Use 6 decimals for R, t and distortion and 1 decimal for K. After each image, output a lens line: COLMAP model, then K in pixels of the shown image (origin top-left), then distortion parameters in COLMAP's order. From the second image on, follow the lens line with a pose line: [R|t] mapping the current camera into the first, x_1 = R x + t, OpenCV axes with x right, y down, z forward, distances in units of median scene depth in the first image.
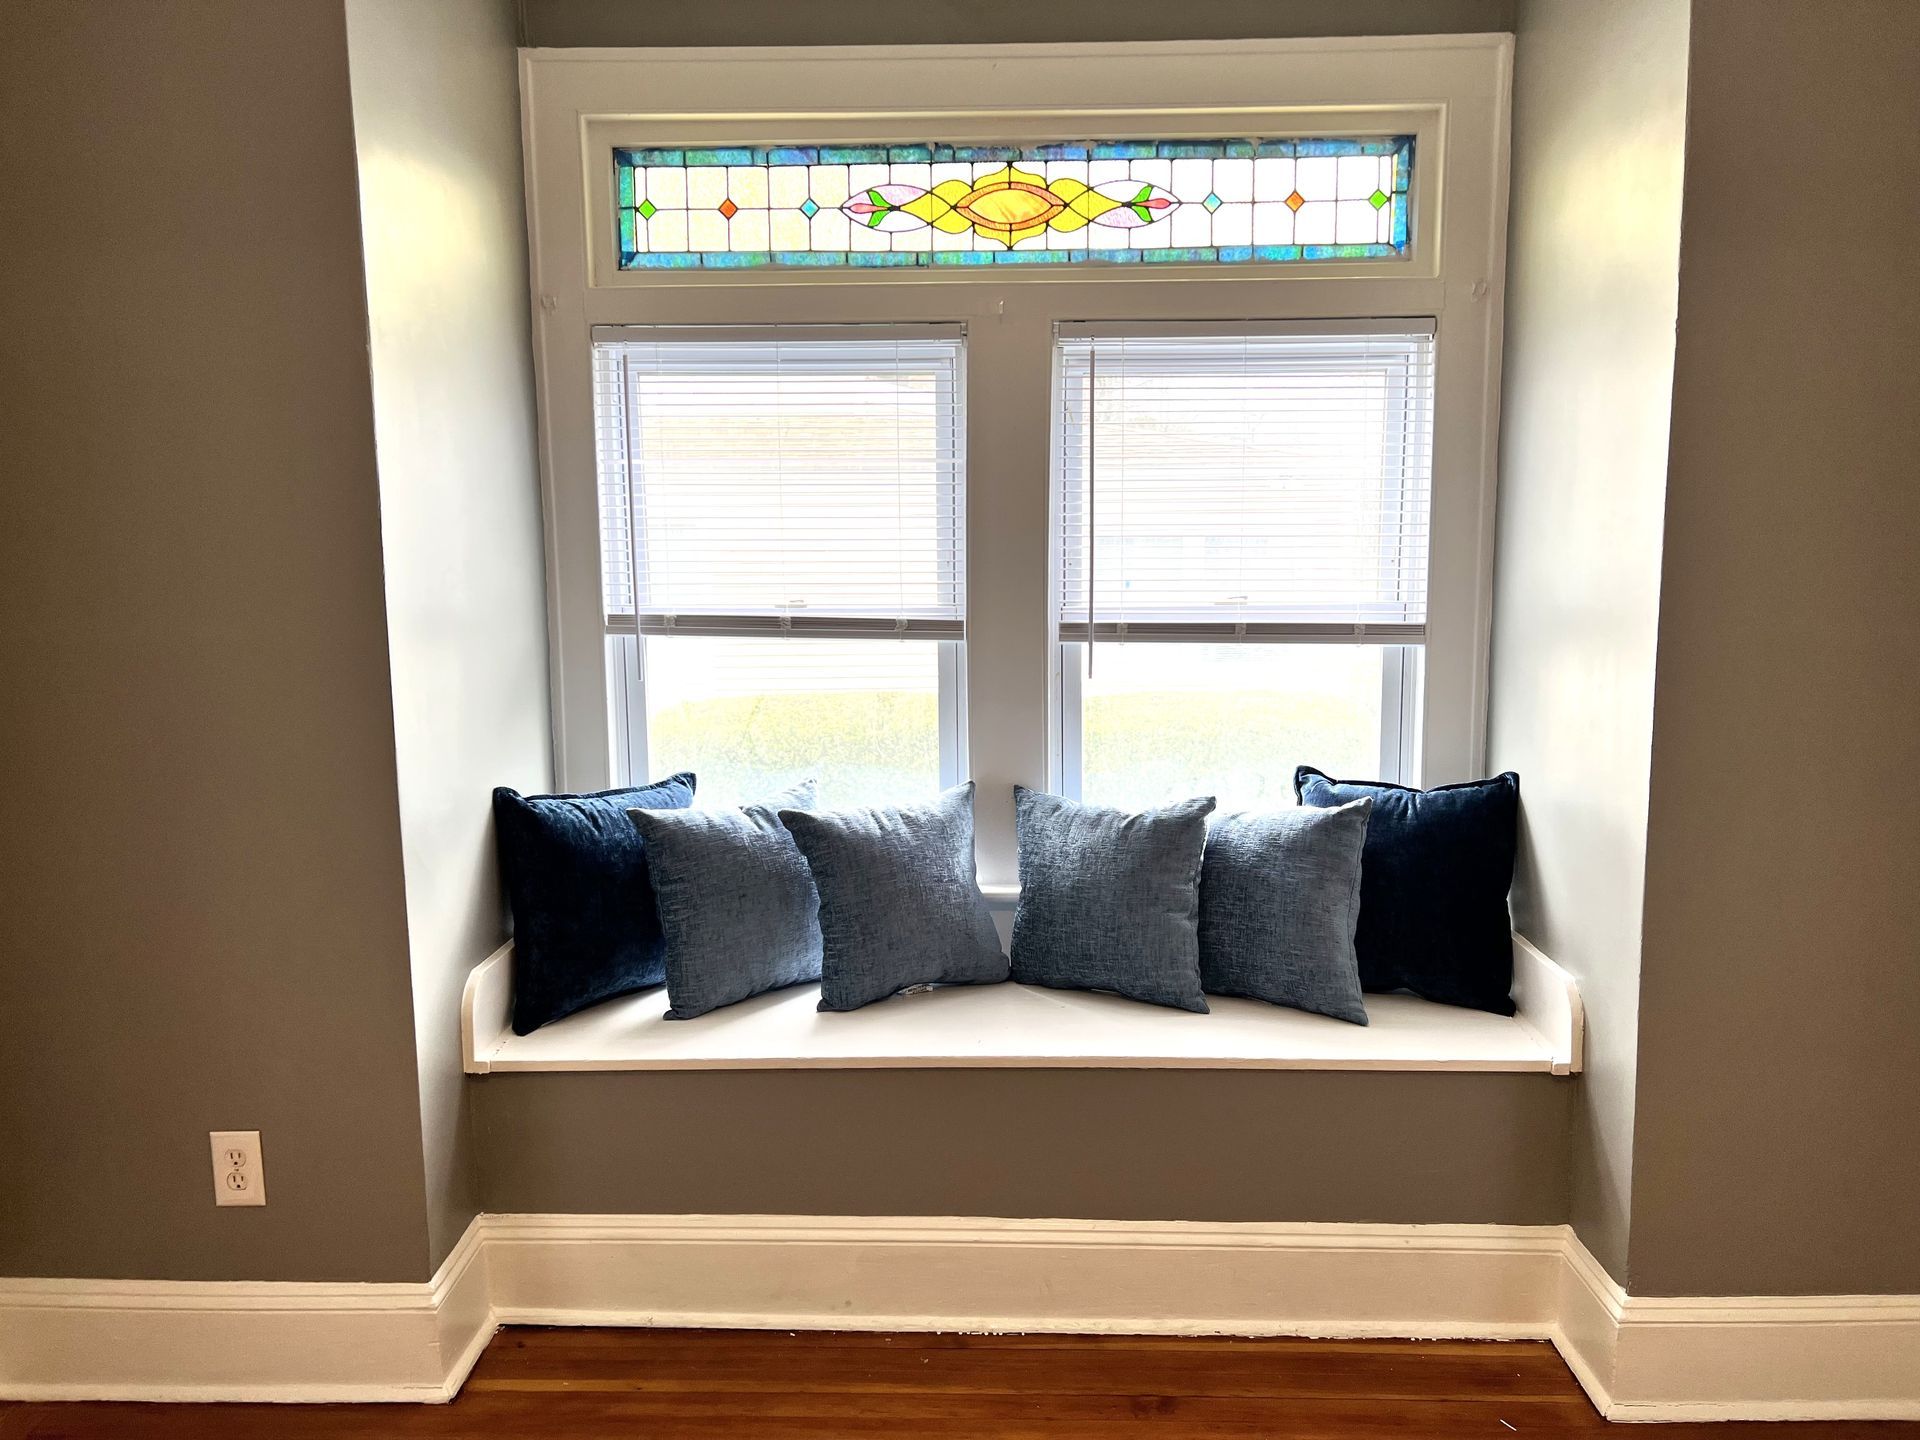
lens RADIAL K [[1390.8, 0, 960.0], [0, 1390.8, 720.0], [0, 0, 1]] dist [0.046885, -0.110197]
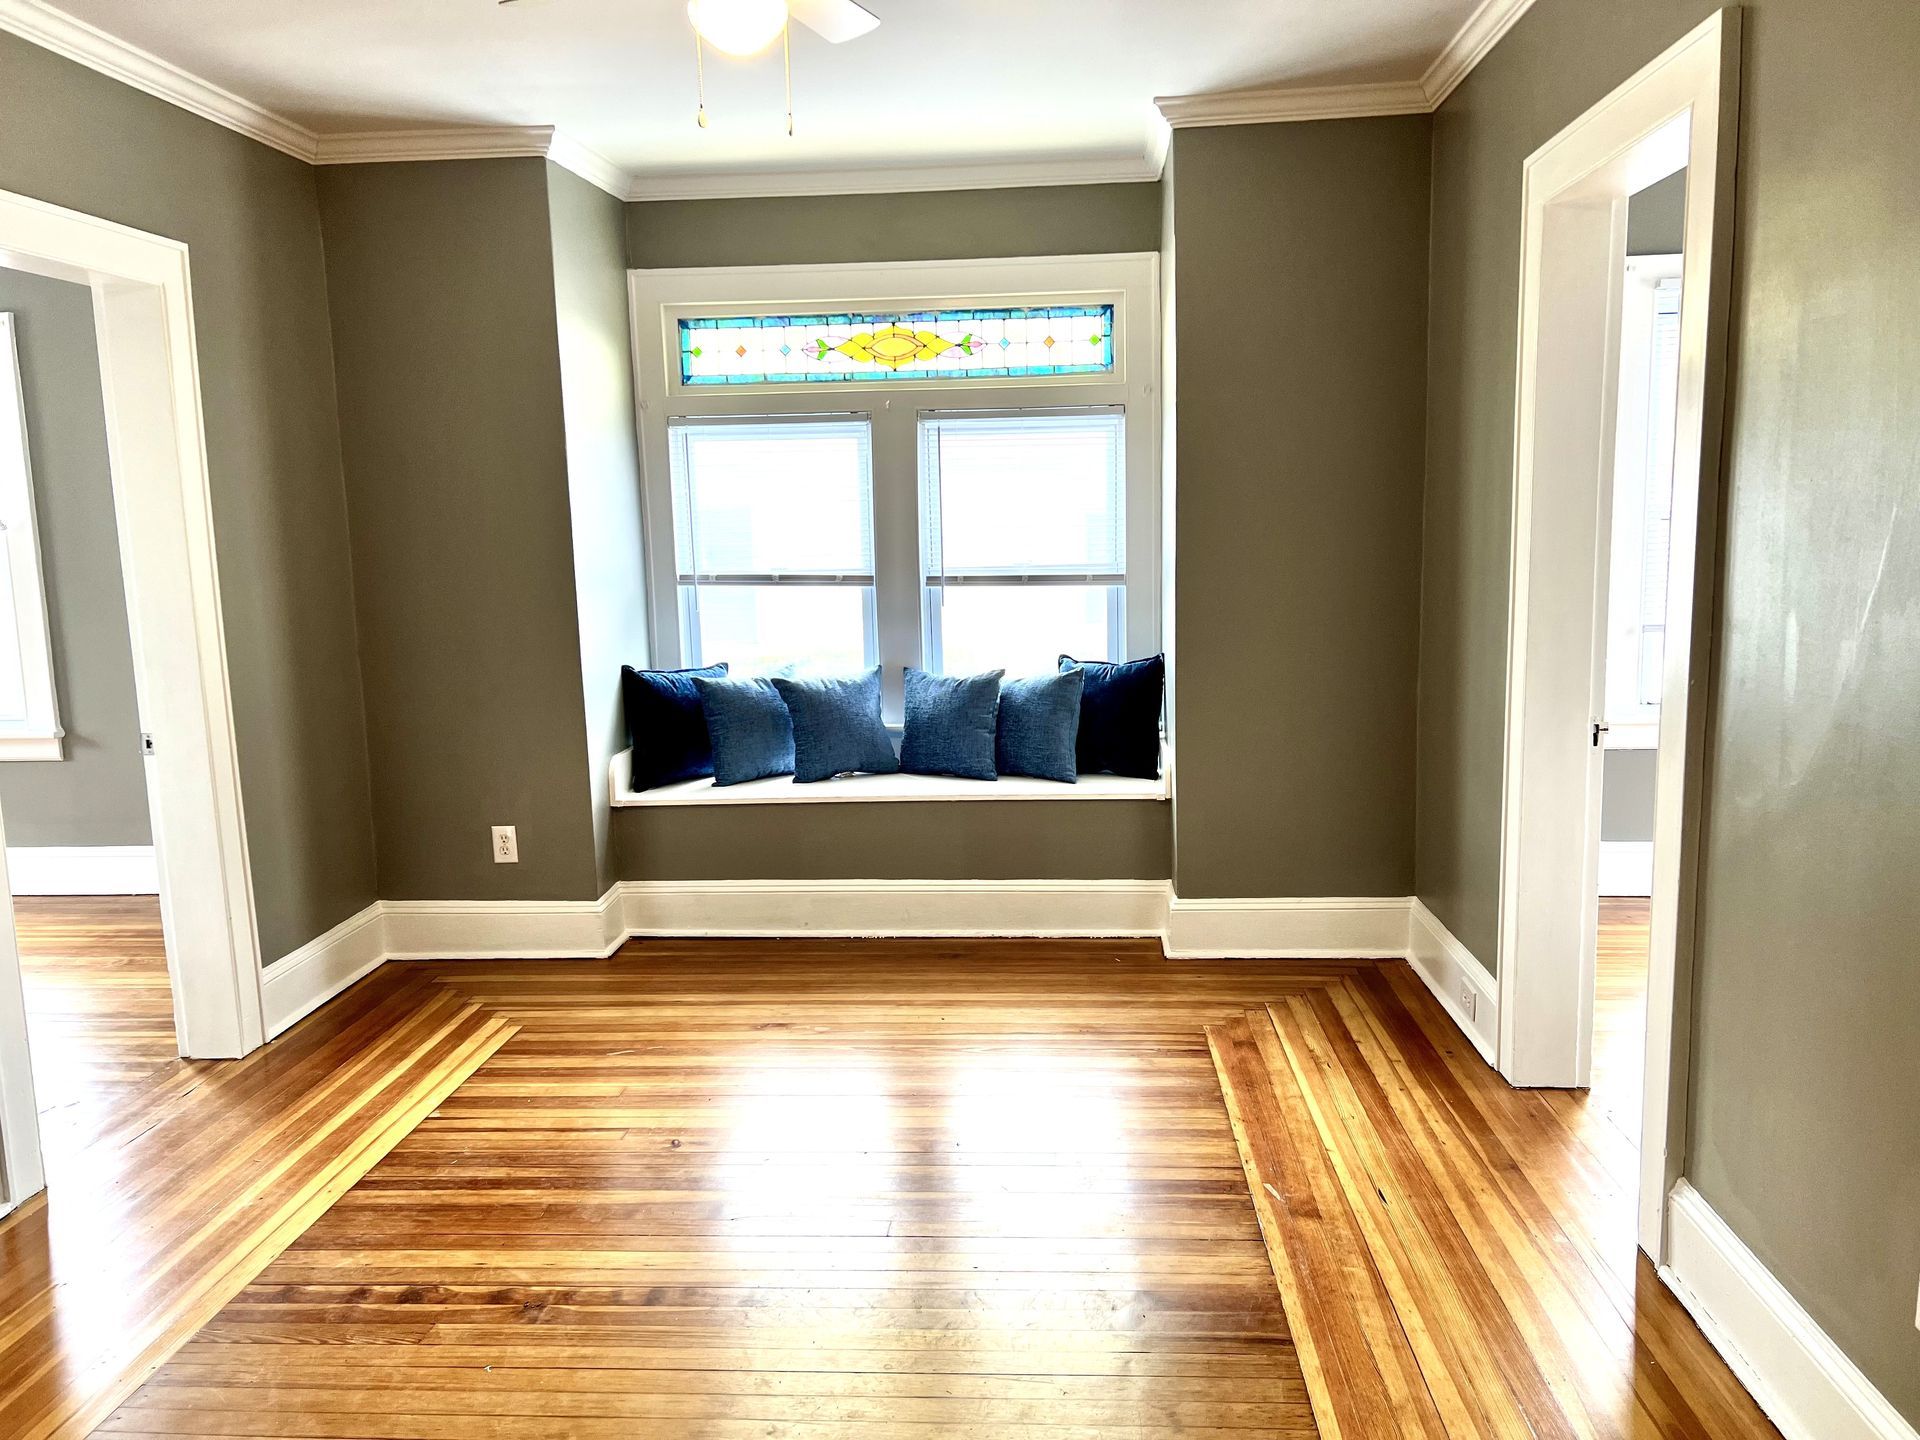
lens RADIAL K [[1390.8, 0, 960.0], [0, 1390.8, 720.0], [0, 0, 1]] dist [0.046885, -0.110197]
pose [[0.998893, -0.009110, -0.046156, 0.203912], [0.010045, 0.999748, 0.020063, 0.084141], [0.045961, -0.020504, 0.998733, -0.835300]]
